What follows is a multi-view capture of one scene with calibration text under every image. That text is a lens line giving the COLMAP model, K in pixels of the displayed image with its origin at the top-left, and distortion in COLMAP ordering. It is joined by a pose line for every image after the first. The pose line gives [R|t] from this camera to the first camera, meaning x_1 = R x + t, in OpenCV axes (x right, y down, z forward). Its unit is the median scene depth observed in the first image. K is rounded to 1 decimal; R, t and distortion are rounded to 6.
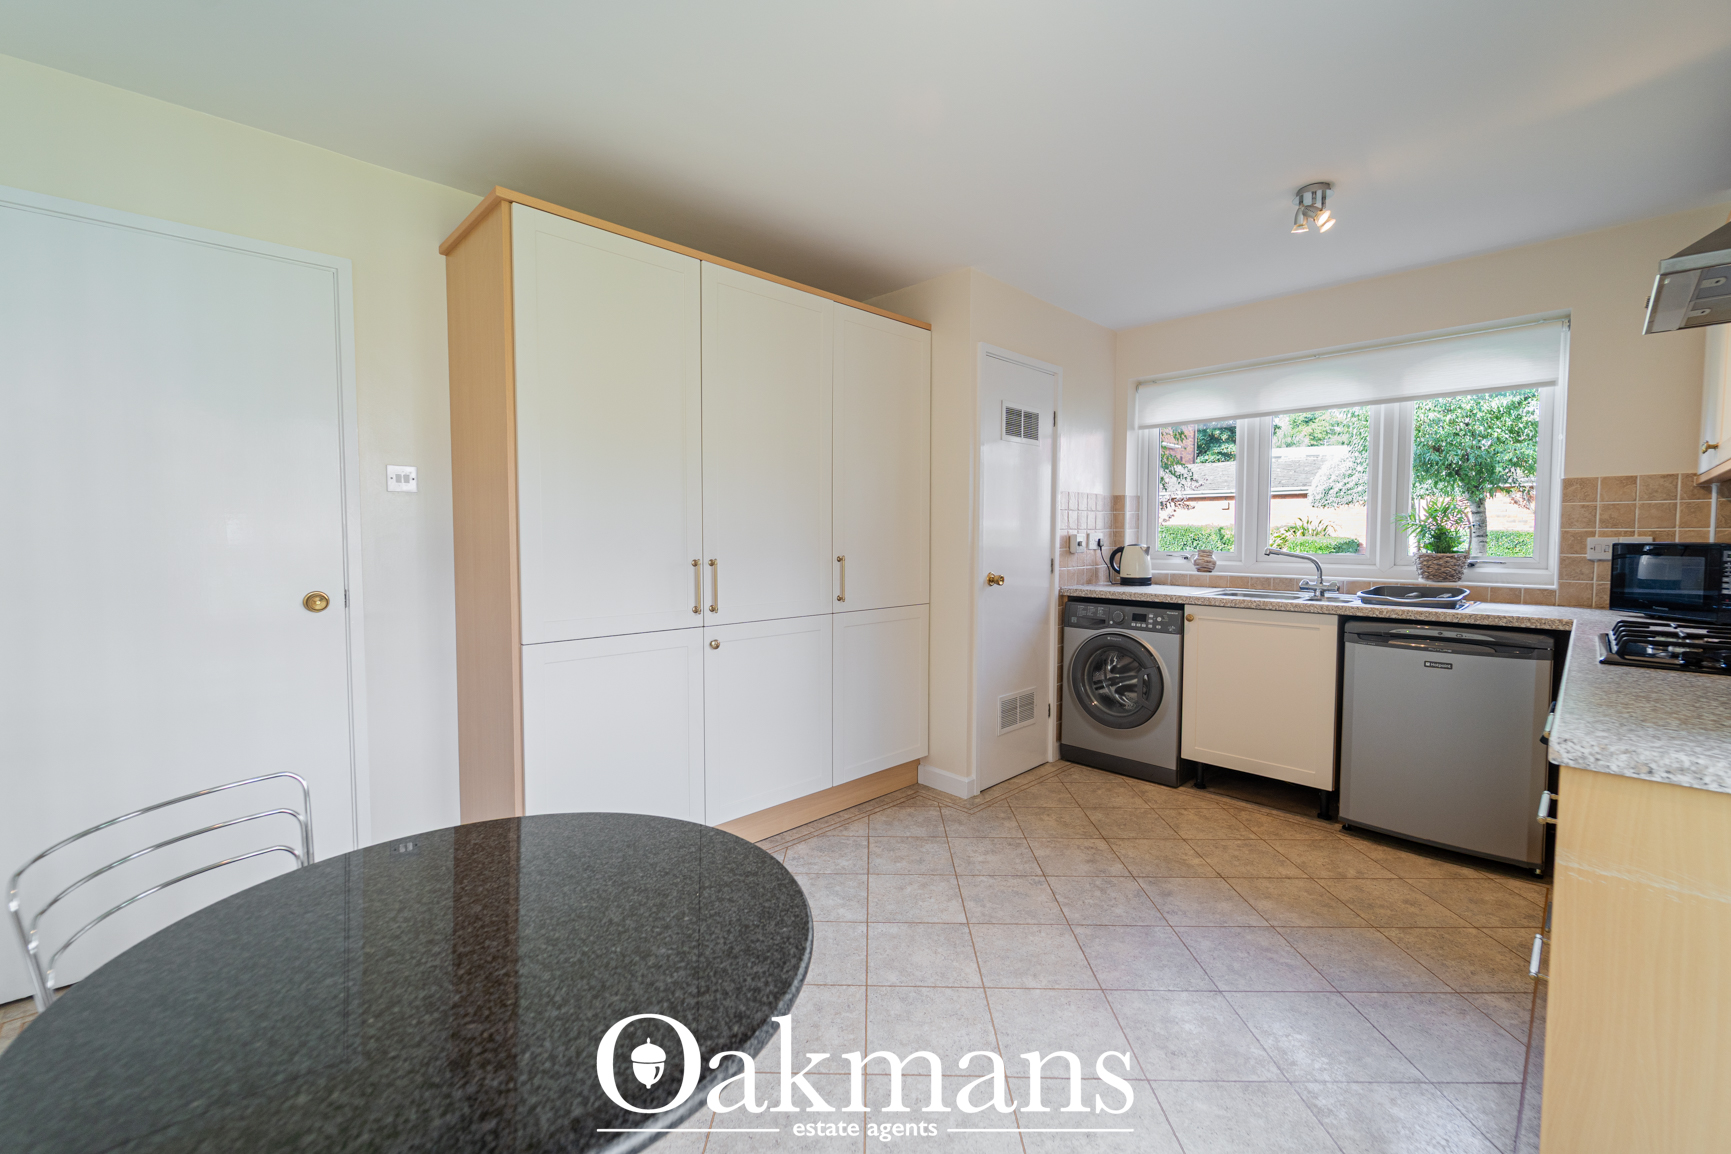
lens RADIAL K [[704.4, 0, 855.2], [0, 704.4, 566.4], [0, 0, 1]] dist [0.001708, -0.001859]
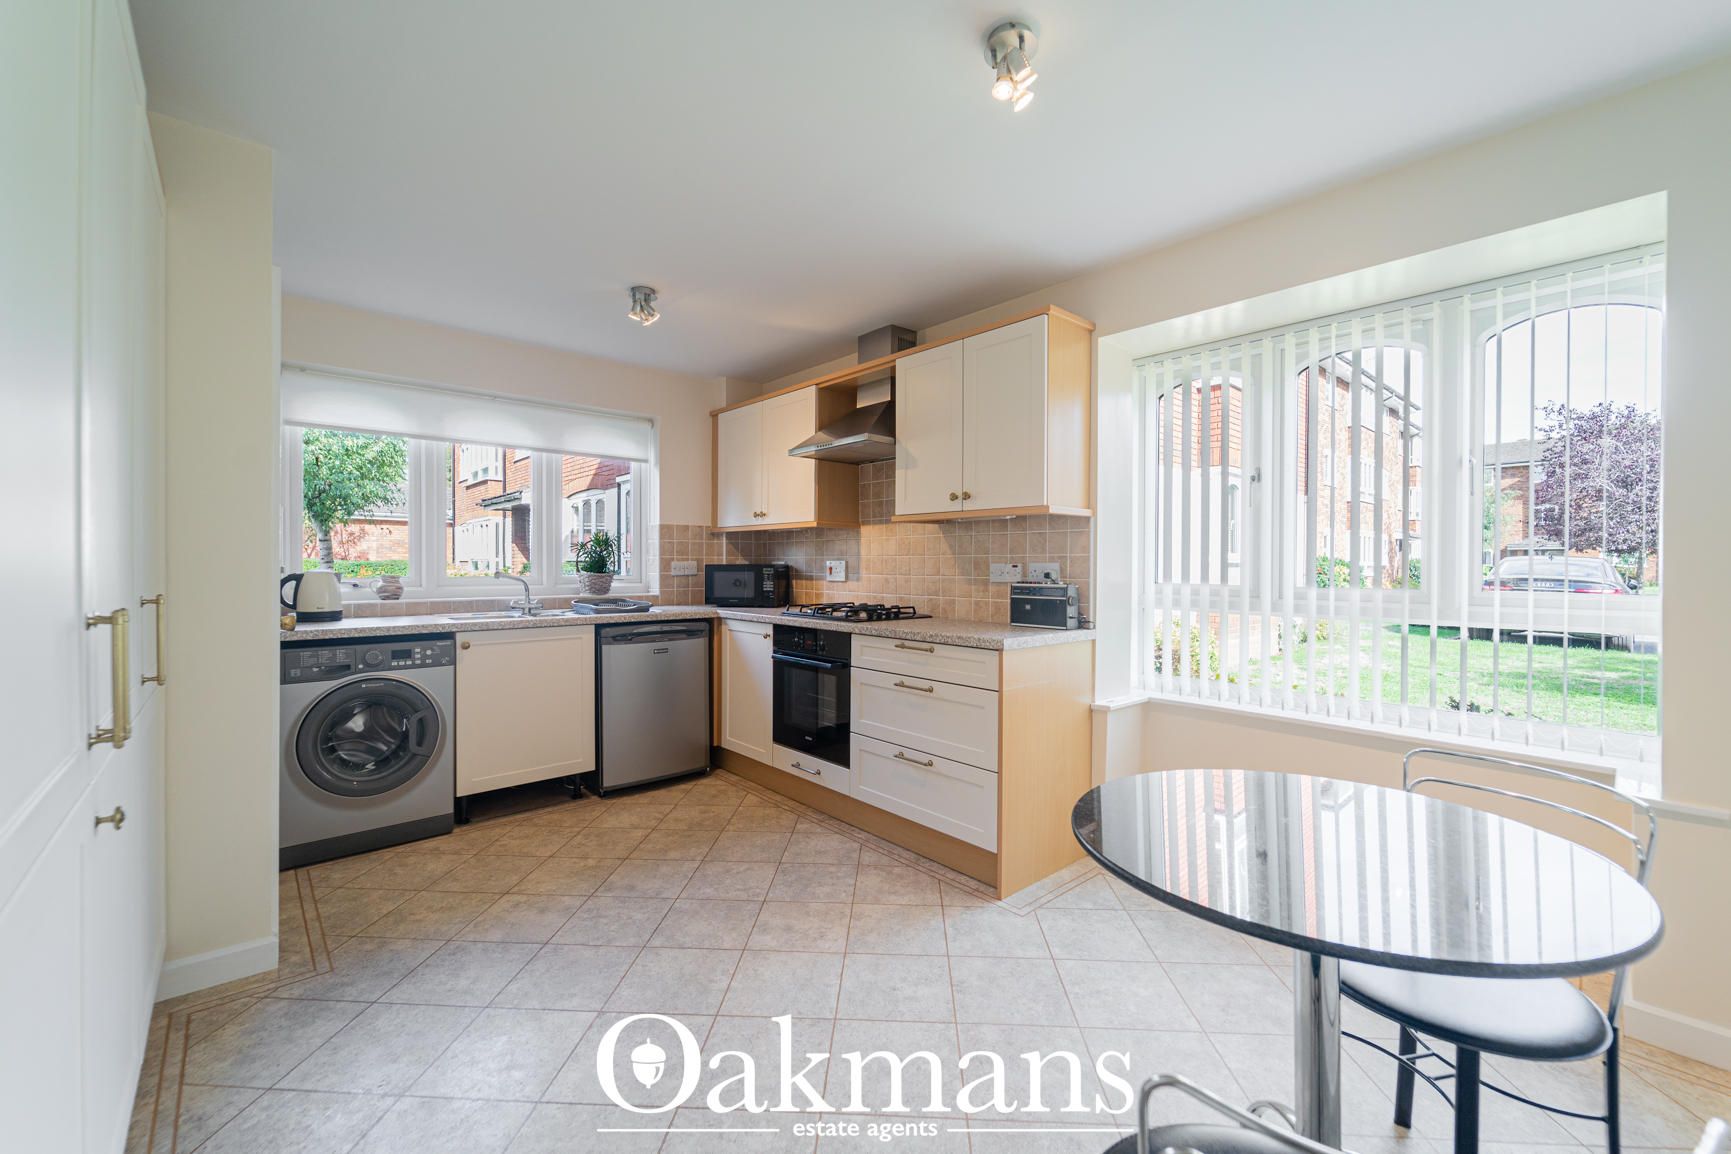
lens RADIAL K [[704.4, 0, 864.0], [0, 704.4, 568.7], [0, 0, 1]] dist [0.001708, -0.001859]
pose [[0.026573, -0.007389, 0.999620, -0.486244], [0.042816, 0.999063, 0.006247, -0.014117], [-0.998730, 0.042634, 0.026865, 0.454777]]
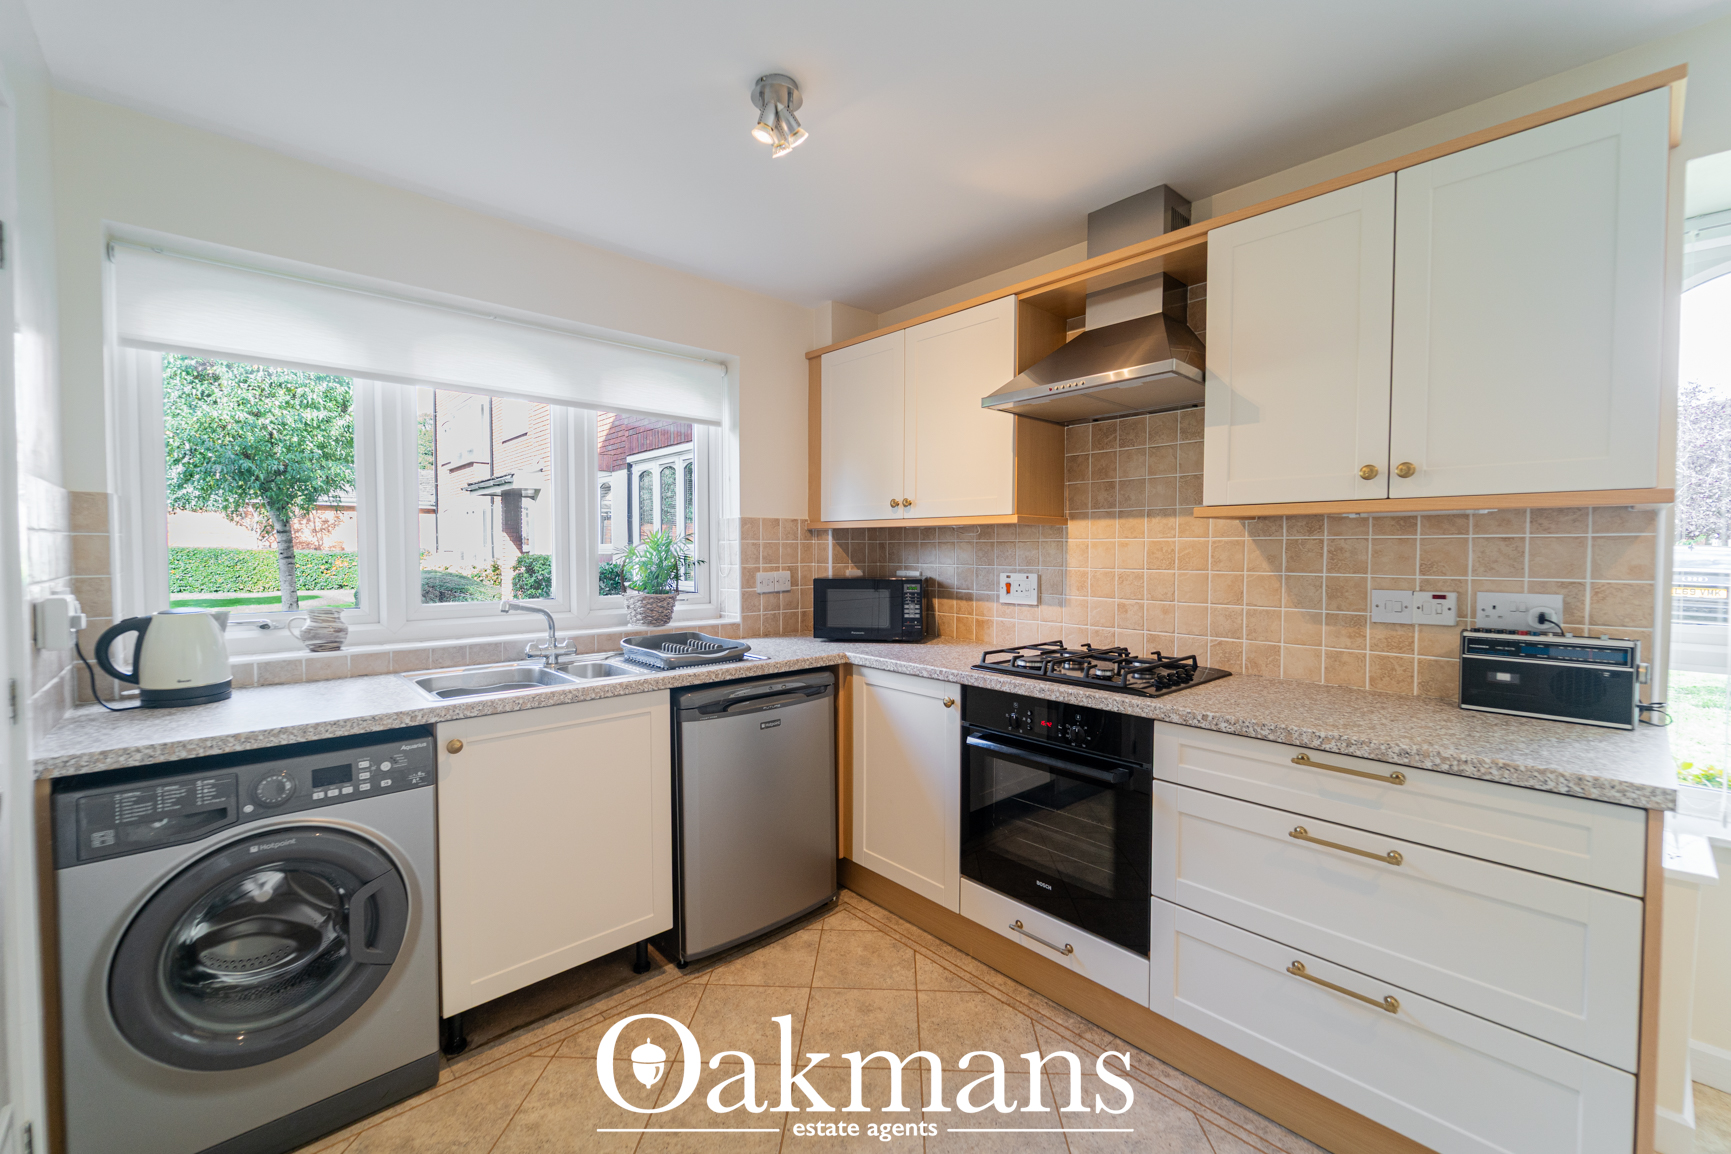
lens RADIAL K [[704.4, 0, 859.2], [0, 704.4, 569.2], [0, 0, 1]] dist [0.001708, -0.001859]
pose [[0.015684, -0.031182, 0.999391, -0.040648], [0.046083, 0.998474, 0.030431, -0.063225], [-0.998814, 0.045577, 0.017097, 0.721457]]
